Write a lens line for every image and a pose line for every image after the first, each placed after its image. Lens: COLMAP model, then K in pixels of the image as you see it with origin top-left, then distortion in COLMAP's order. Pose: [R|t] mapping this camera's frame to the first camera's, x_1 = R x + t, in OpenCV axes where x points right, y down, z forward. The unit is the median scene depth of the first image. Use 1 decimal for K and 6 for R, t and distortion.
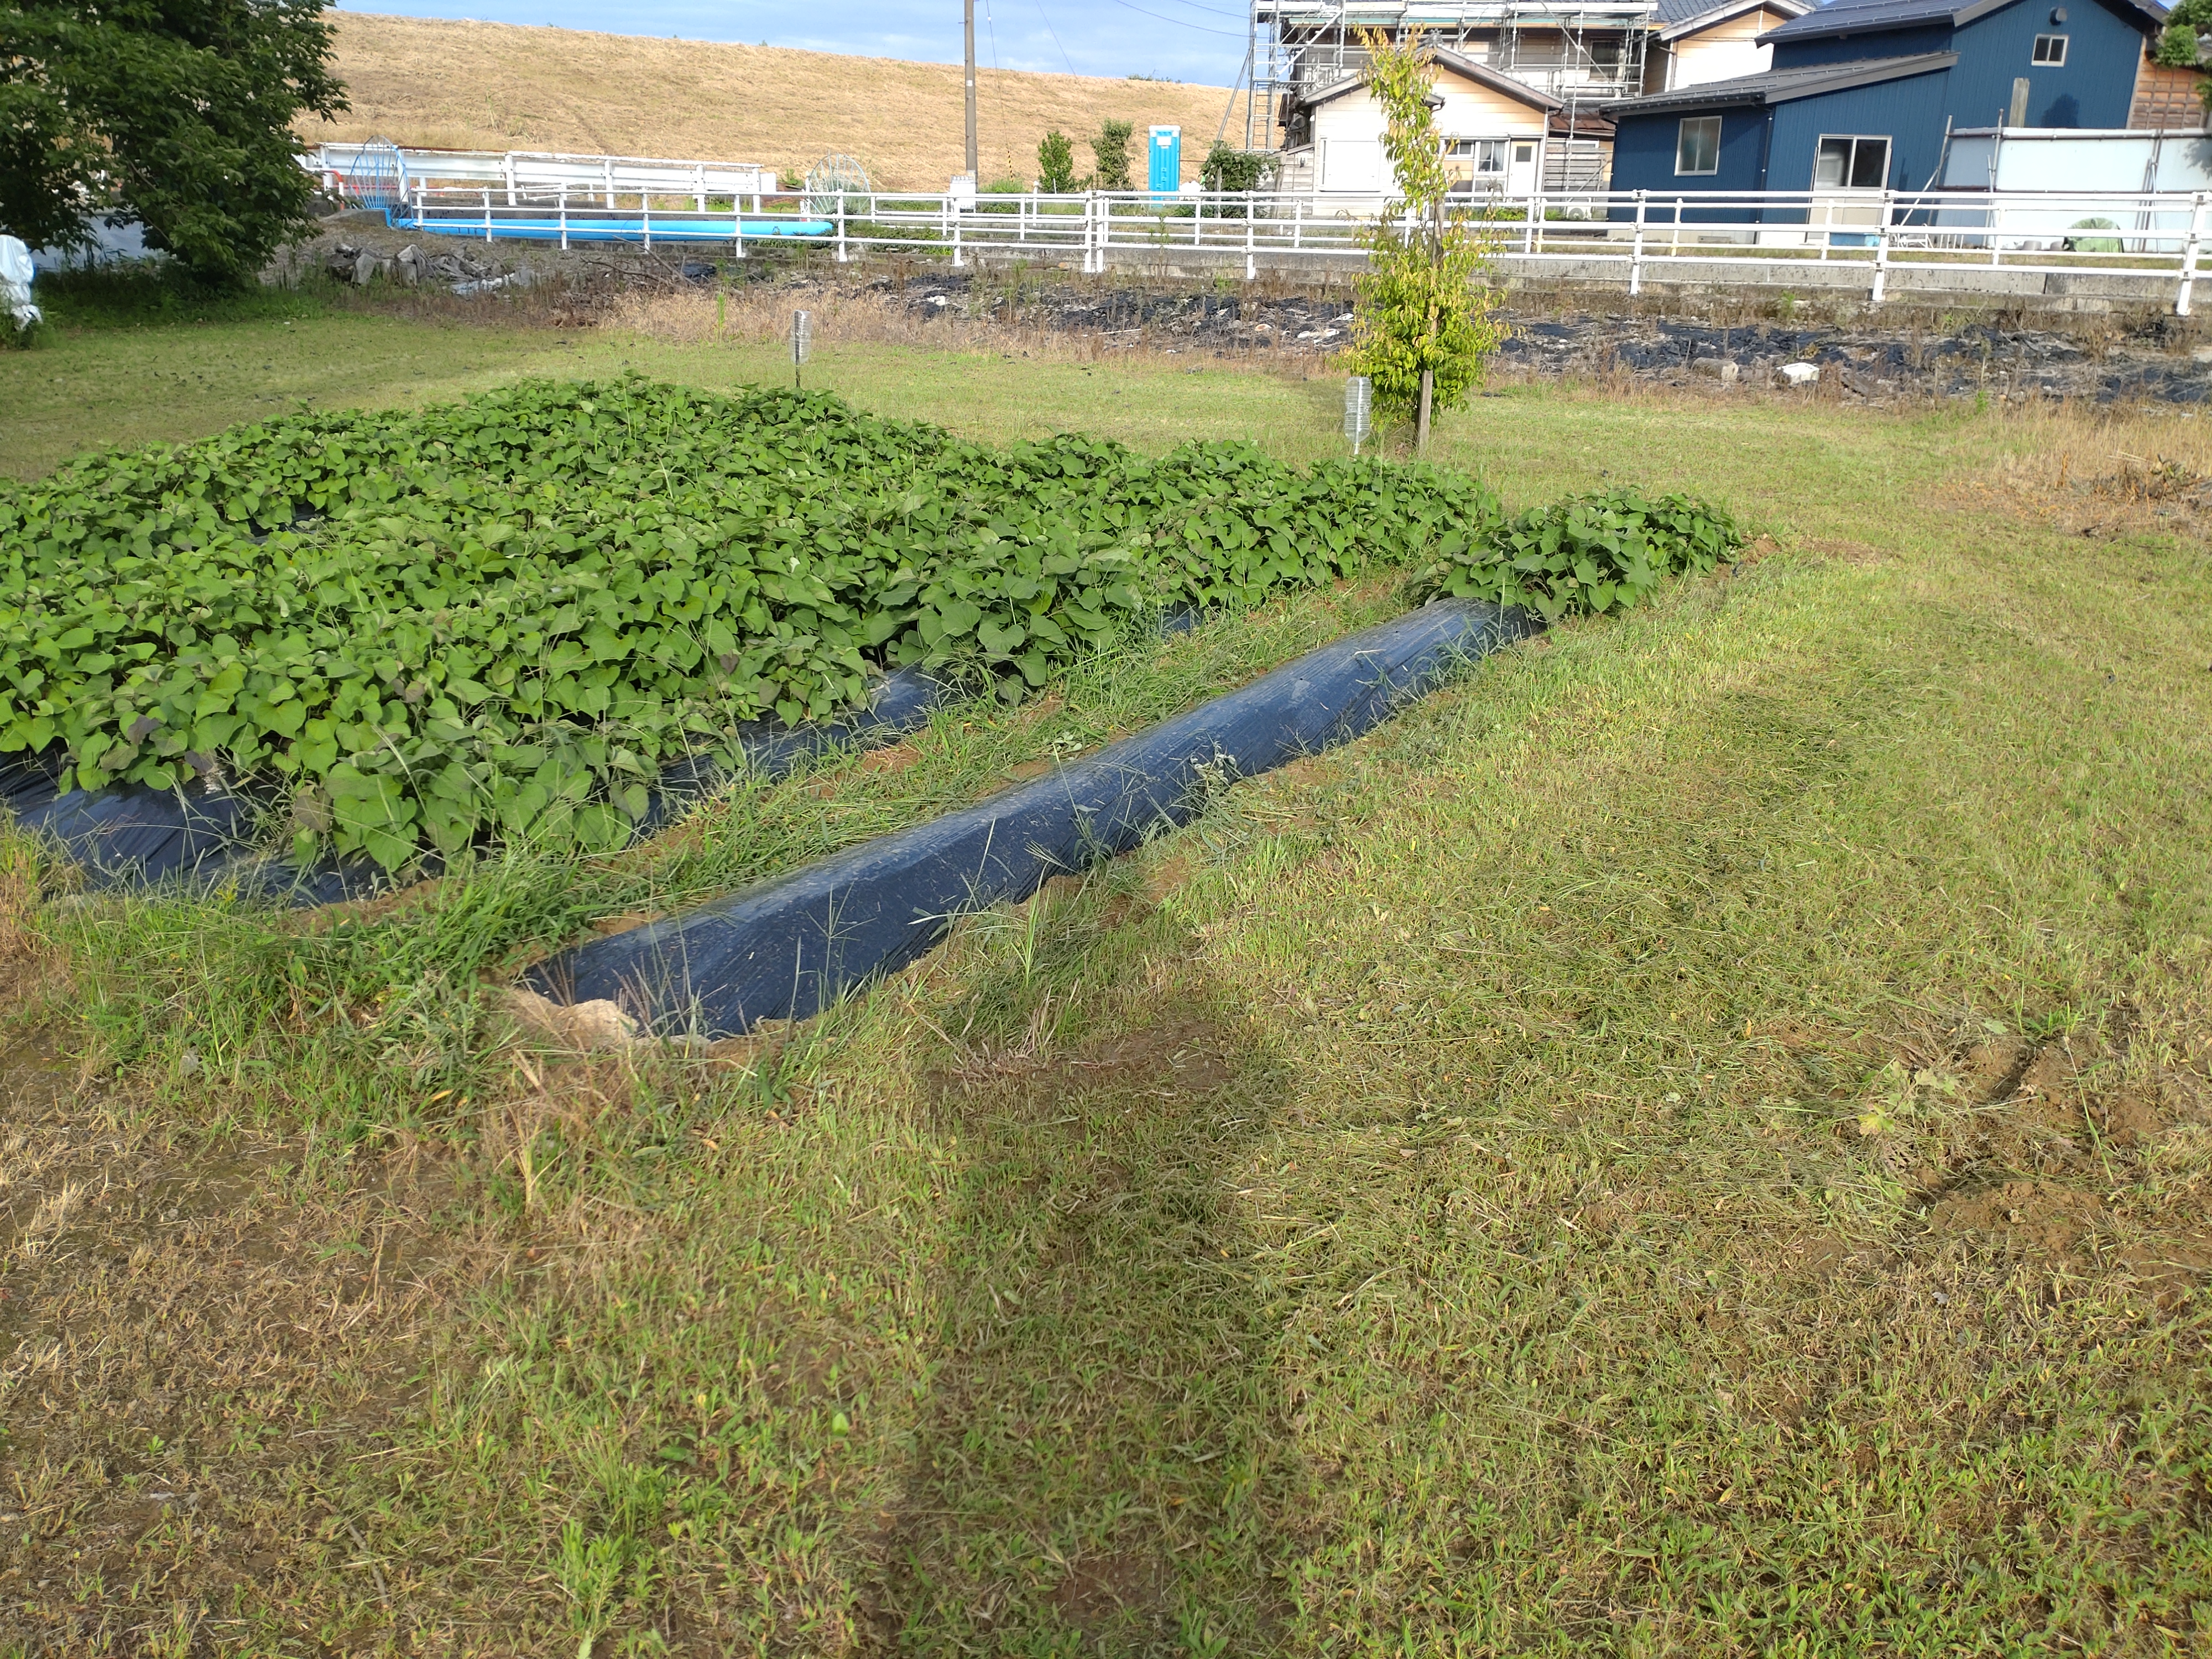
lens RADIAL K [[1784.0, 0, 1100.6], [0, 1784.0, 829.7], [0, 0, 1]] dist [0.061069, -0.110476]
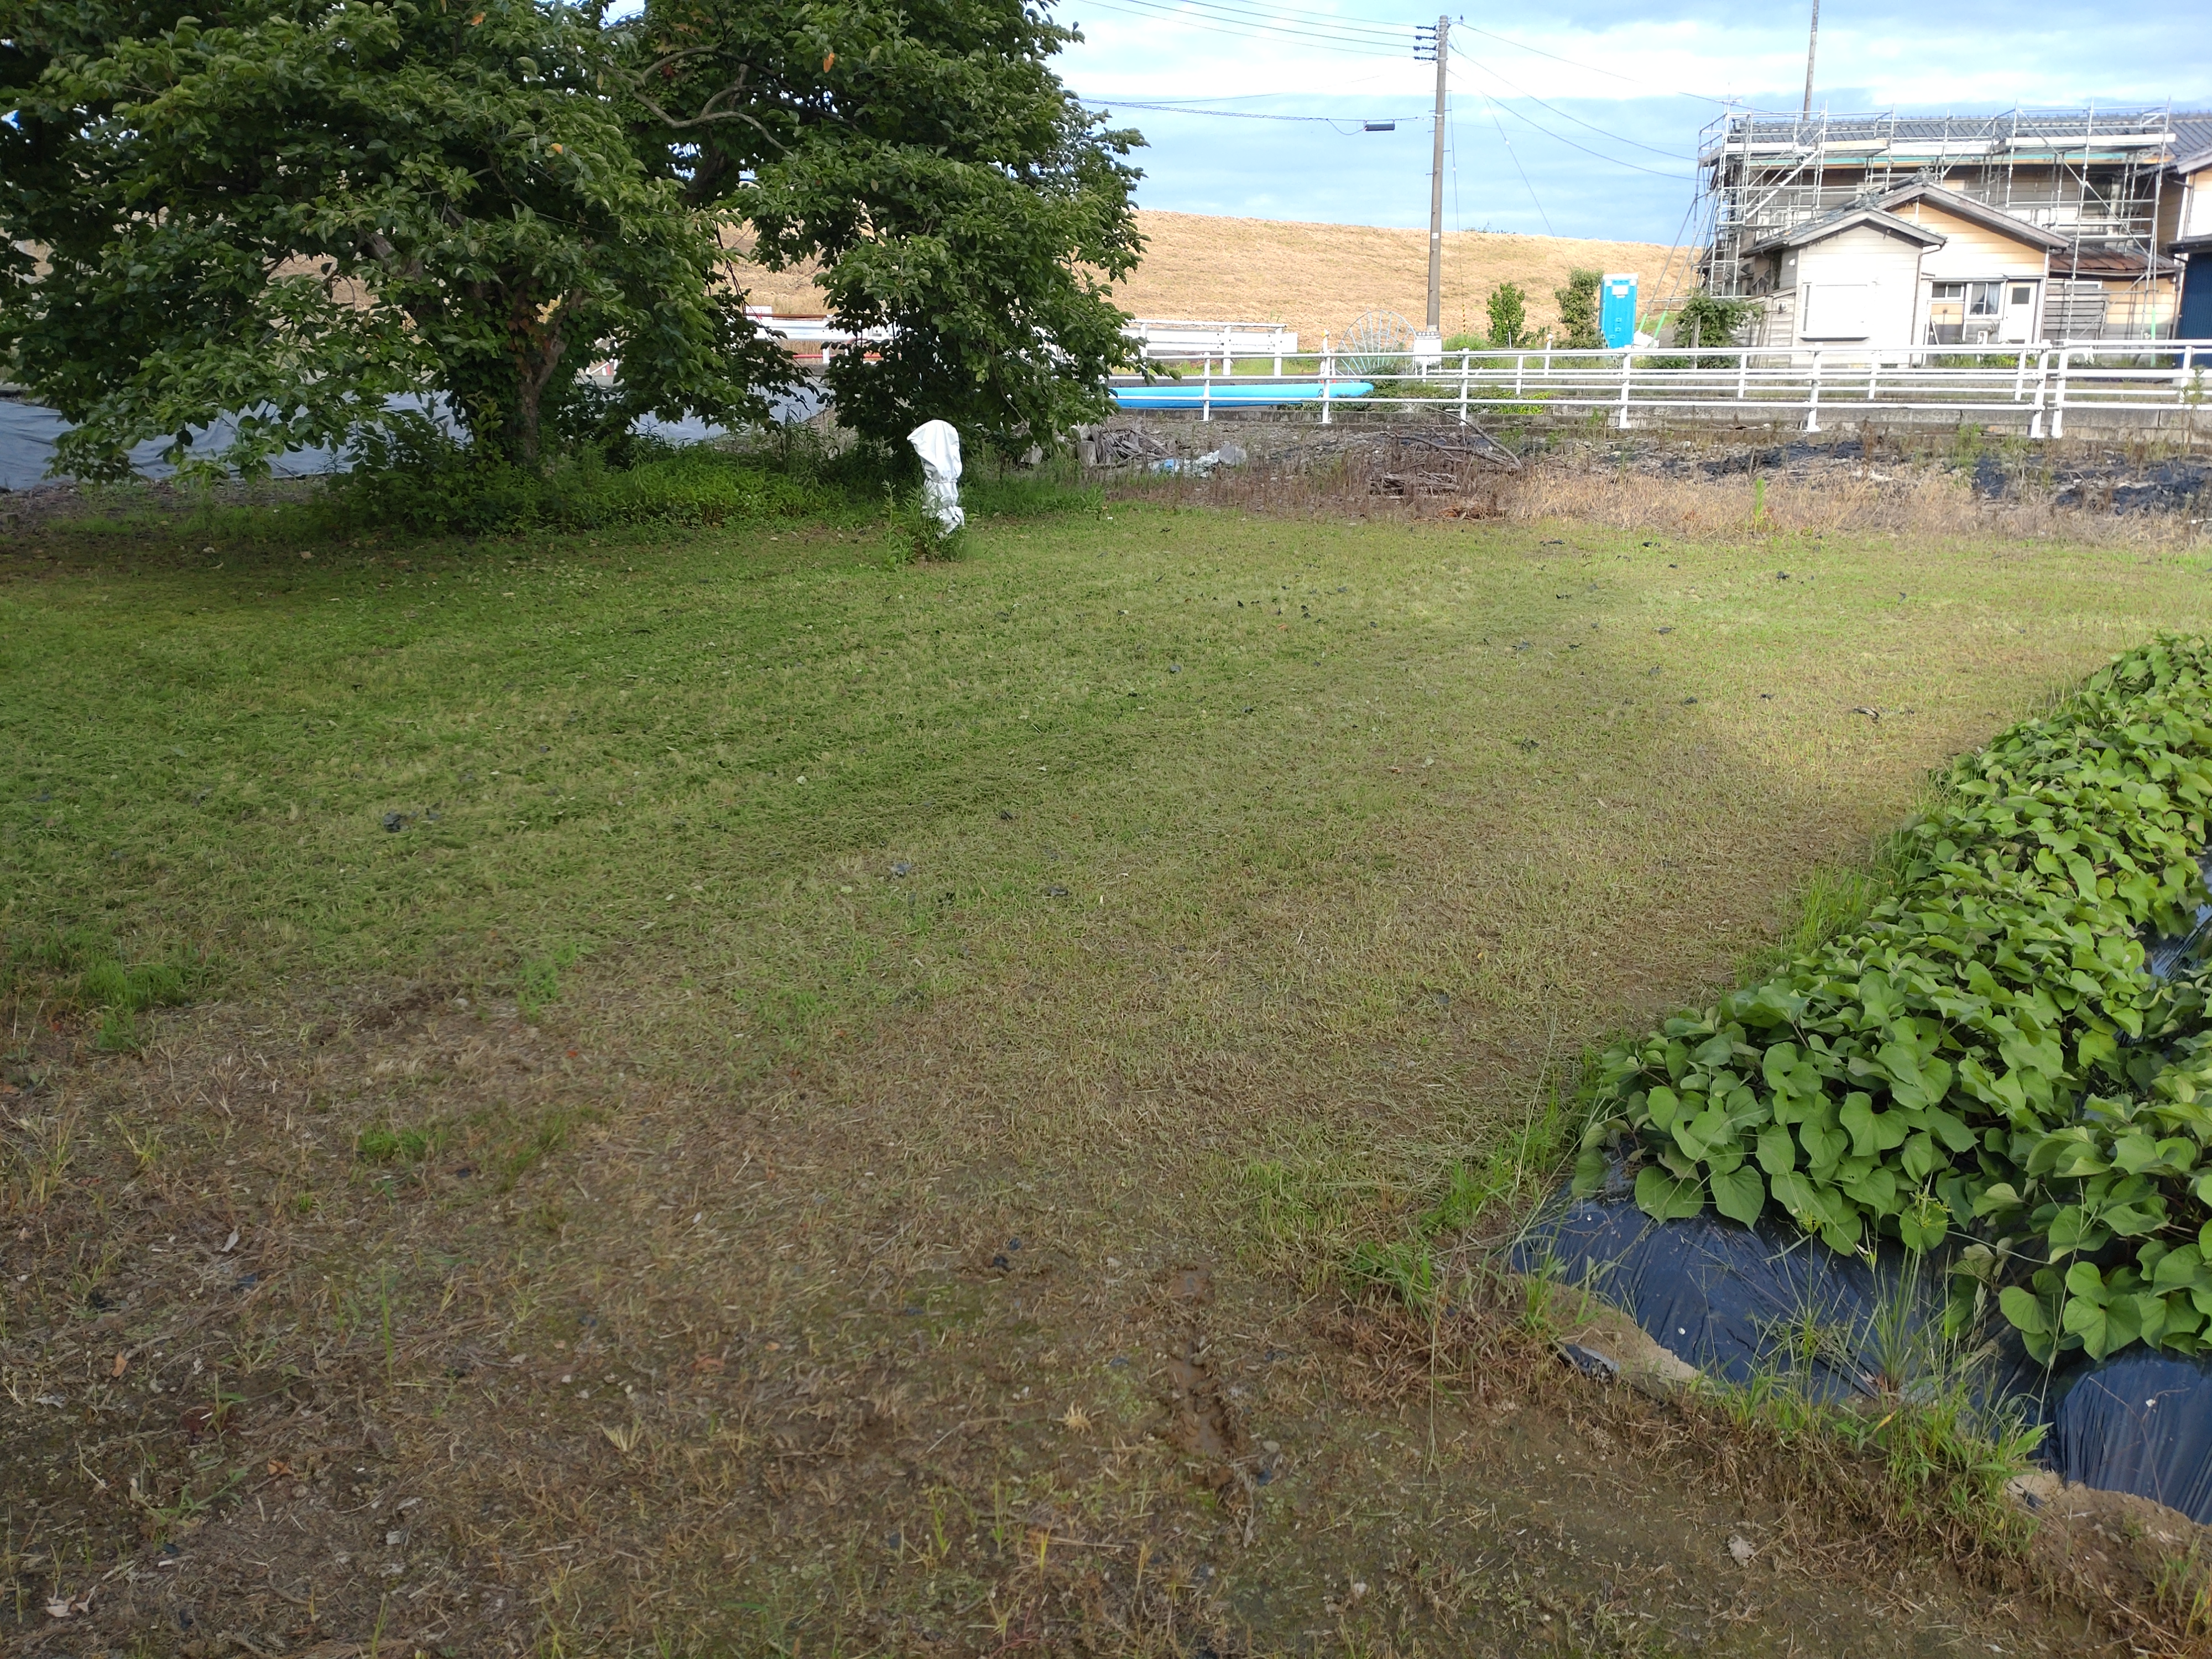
lens RADIAL K [[1795.4, 0, 1108.3], [0, 1795.4, 832.7], [0, 0, 1]] dist [0.061093, -0.124160]
pose [[0.992471, 0.012885, -0.121799, -0.123696], [-0.022512, 0.996700, -0.077994, -0.025142], [0.120392, 0.080149, 0.989486, 0.066138]]
